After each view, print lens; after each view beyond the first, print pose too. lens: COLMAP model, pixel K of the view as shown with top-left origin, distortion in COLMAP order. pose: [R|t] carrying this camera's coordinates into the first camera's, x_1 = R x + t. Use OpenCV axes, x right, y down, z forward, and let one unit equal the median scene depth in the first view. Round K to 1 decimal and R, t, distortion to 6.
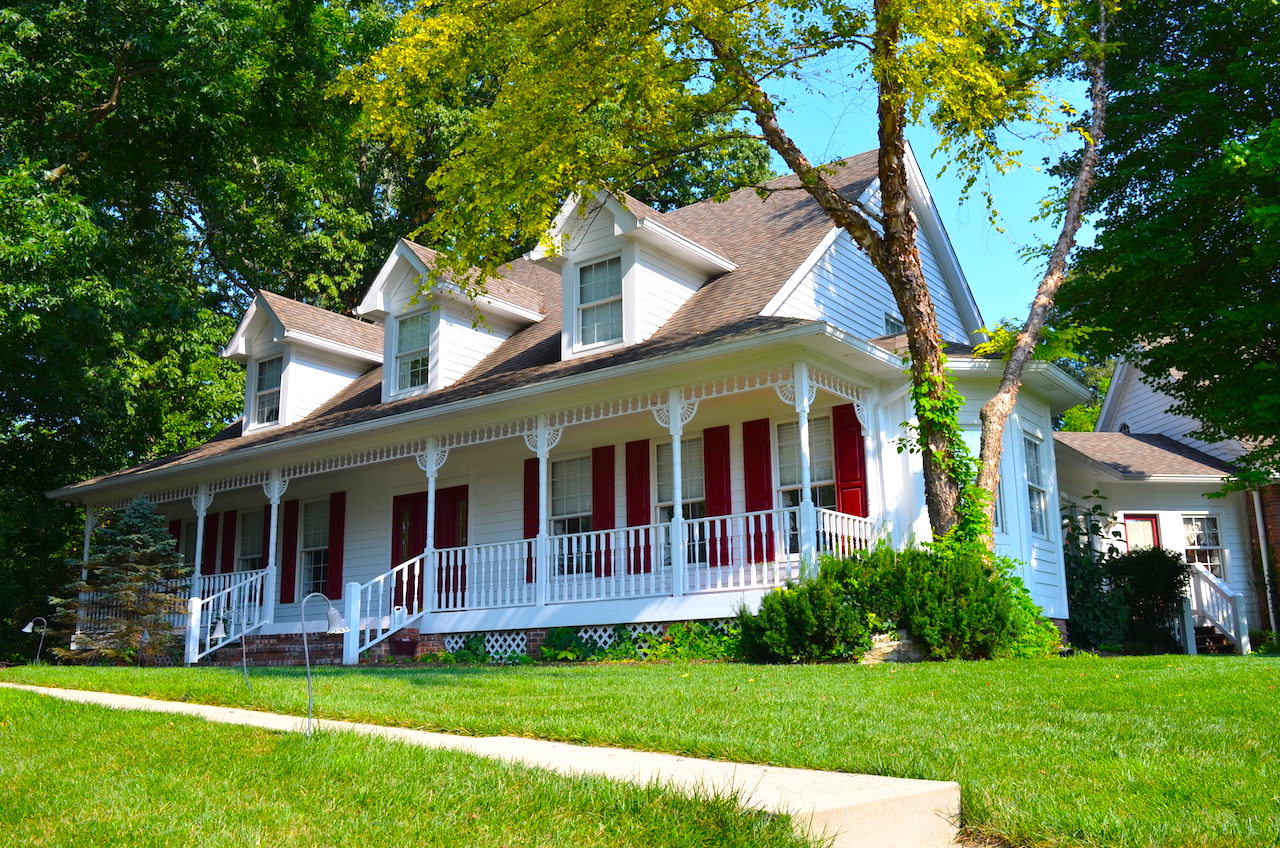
lens RADIAL K [[1171.6, 0, 644.9], [0, 1171.6, 422.0], [0, 0, 1]] dist [-0.072757, 0.000000]
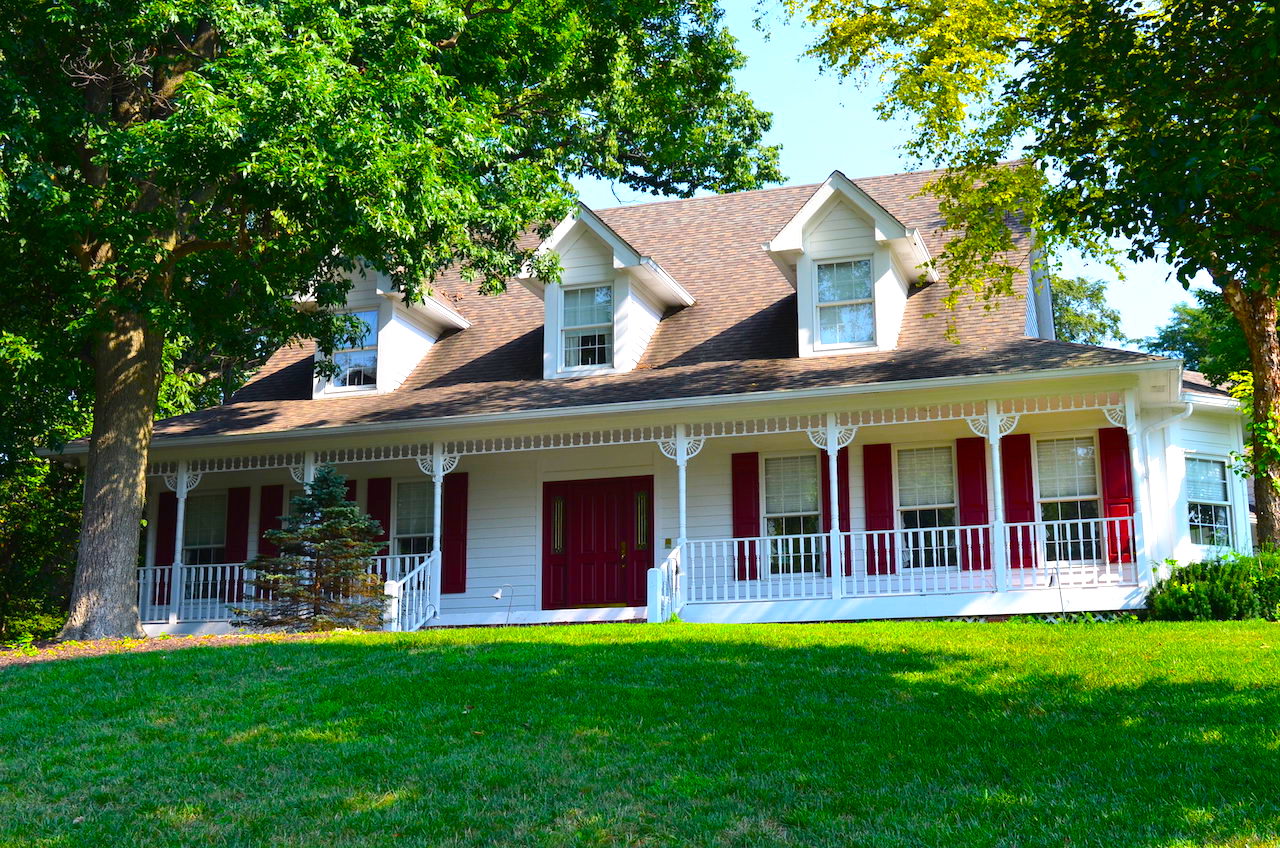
lens RADIAL K [[1627.8, 0, 638.3], [0, 1627.8, 422.5], [0, 0, 1]] dist [-0.040146, 0.000000]
pose [[0.943457, 0.078277, 0.322121, -0.714369], [-0.080698, 0.996721, -0.005852, 0.024017], [-0.321523, -0.020473, 0.946680, -0.288859]]
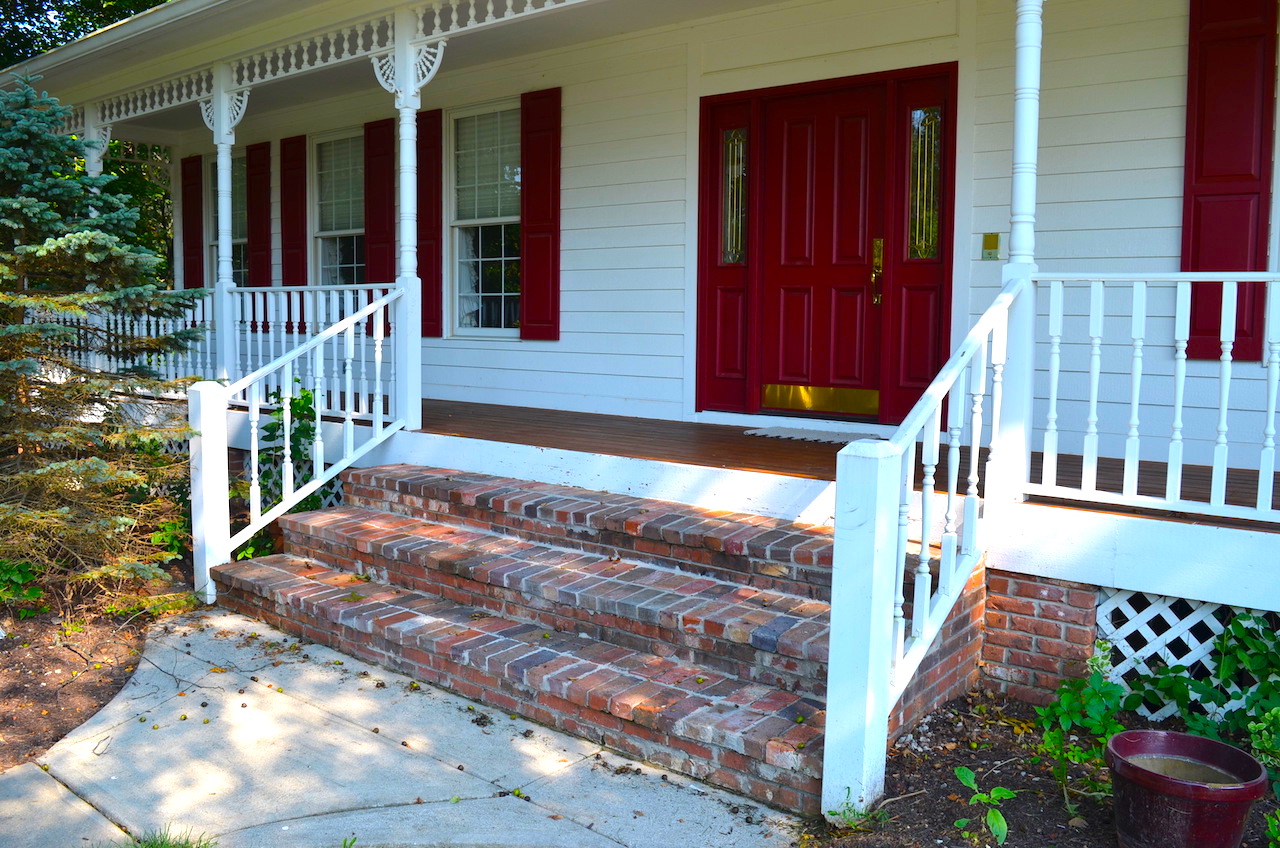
lens RADIAL K [[1013.8, 0, 637.1], [0, 1013.8, 424.0], [0, 0, 1]] dist [-0.081474, -0.001723]
pose [[0.999429, 0.028242, -0.018552, -0.290964], [-0.020645, 0.945009, 0.326391, 0.073355], [0.026750, -0.325821, 0.945053, 0.821052]]
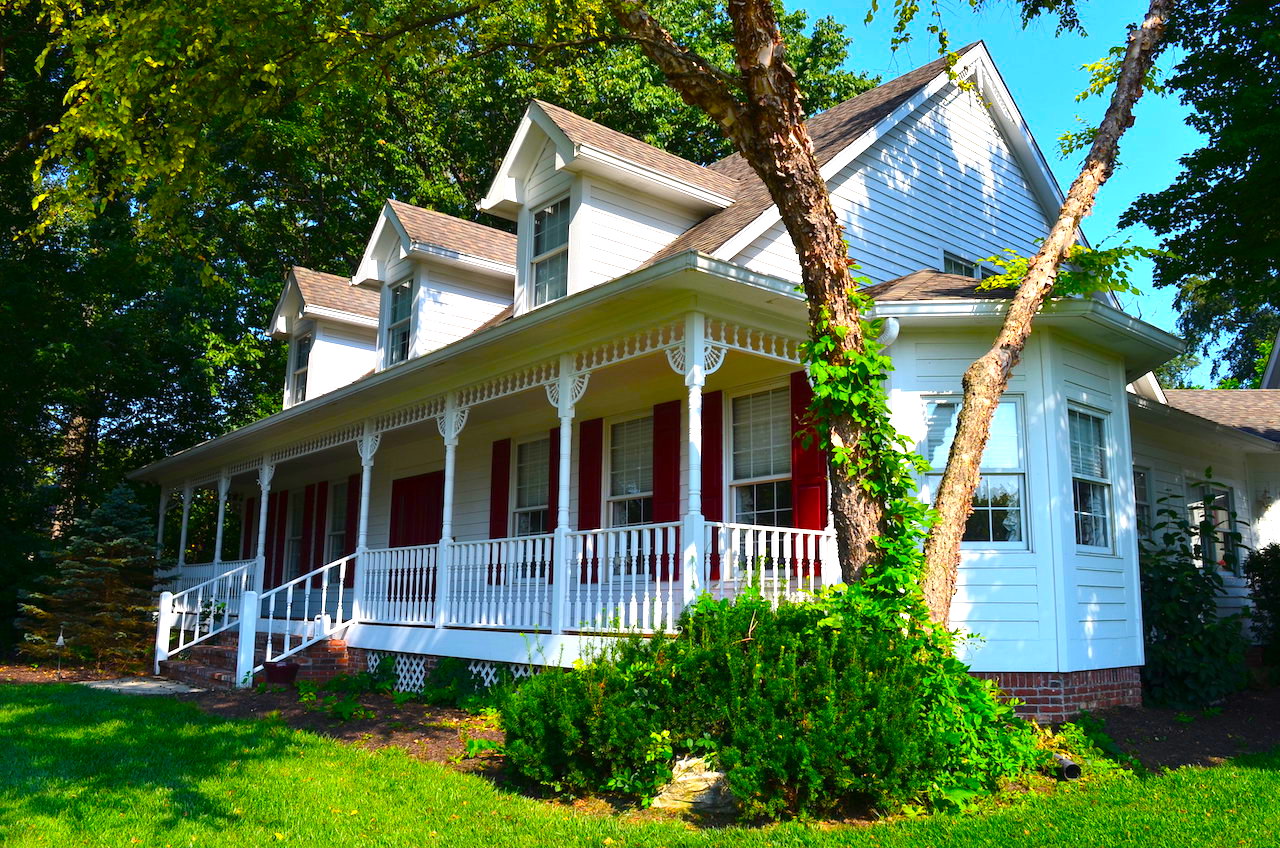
lens RADIAL K [[1013.8, 0, 641.5], [0, 1013.8, 428.5], [0, 0, 1]] dist [-0.081474, -0.001723]
pose [[0.970862, -0.015614, -0.239128, 0.215320], [0.026815, 0.998686, 0.043661, -0.008787], [0.238133, -0.048801, 0.970006, 0.350007]]
